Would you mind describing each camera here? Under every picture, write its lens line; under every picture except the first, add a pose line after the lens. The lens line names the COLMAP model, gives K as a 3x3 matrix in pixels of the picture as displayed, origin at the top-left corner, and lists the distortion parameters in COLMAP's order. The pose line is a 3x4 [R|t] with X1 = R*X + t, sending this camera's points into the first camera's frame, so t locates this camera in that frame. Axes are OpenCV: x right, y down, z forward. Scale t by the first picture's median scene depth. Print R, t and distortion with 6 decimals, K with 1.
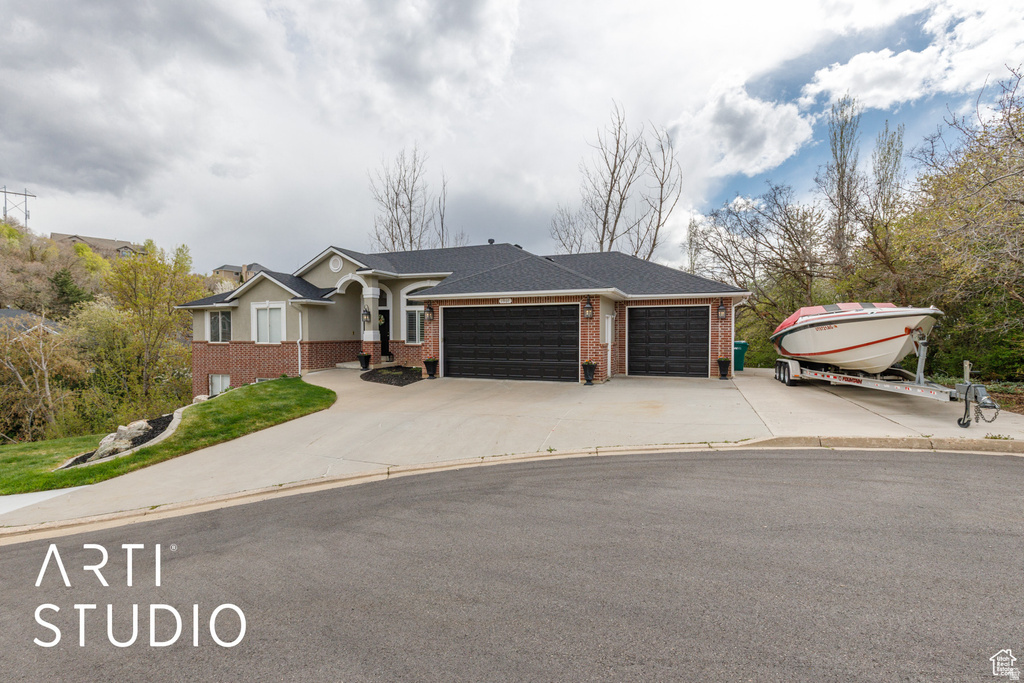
lens RADIAL K [[468.8, 0, 519.6], [0, 468.8, 344.5], [0, 0, 1]] dist [0.008377, 0.001397]
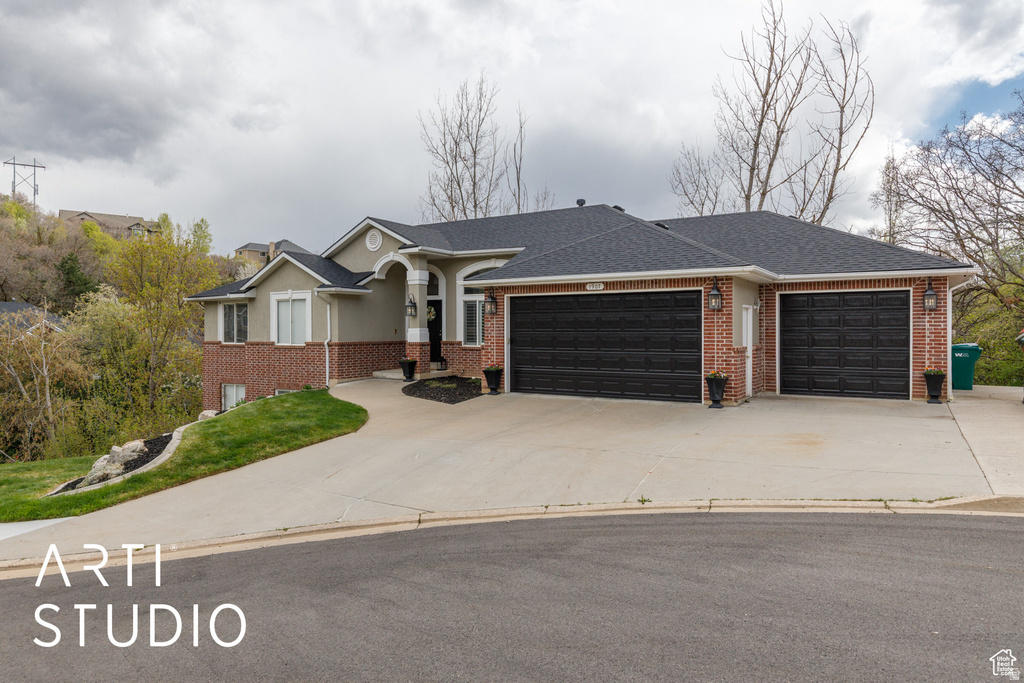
lens RADIAL K [[660.8, 0, 512.6], [0, 660.8, 340.8], [0, 0, 1]] dist [0.007616, 0.004565]
pose [[0.983534, 0.002113, -0.180711, 0.022912], [-0.003438, 0.999969, -0.007017, -0.002905], [0.180691, 0.007522, 0.983511, -0.005578]]
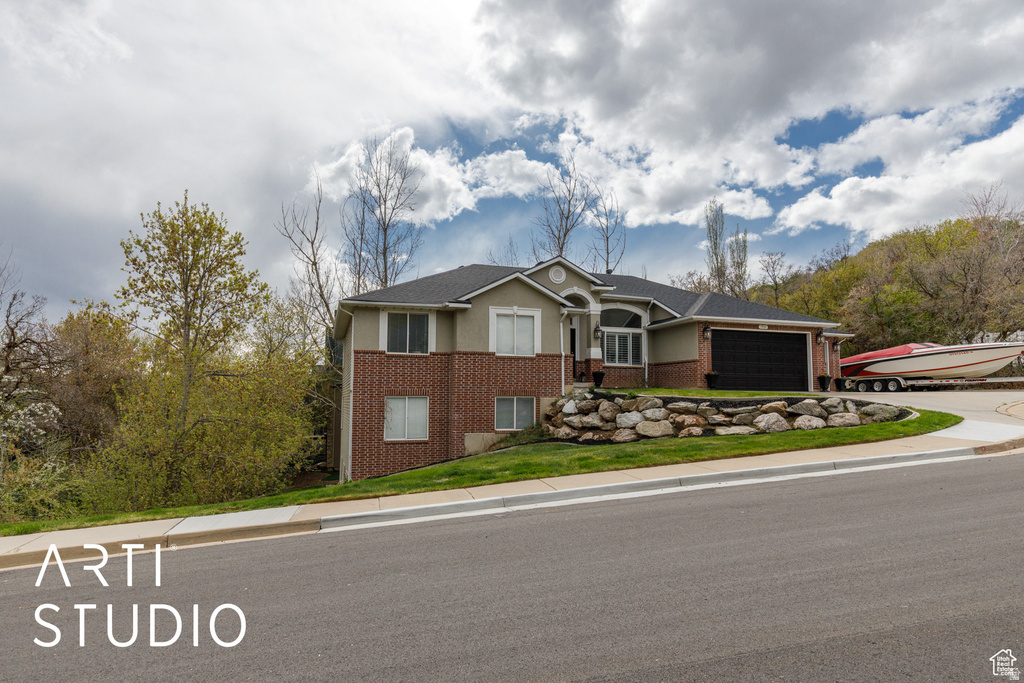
lens RADIAL K [[598.7, 0, 512.0], [0, 598.7, 342.3], [0, 0, 1]] dist [-0.003816, -0.000397]
pose [[0.773025, 0.067120, 0.630815, -1.269137], [0.007643, 0.993329, -0.115058, 0.102509], [-0.634330, 0.093764, 0.767355, 0.170064]]
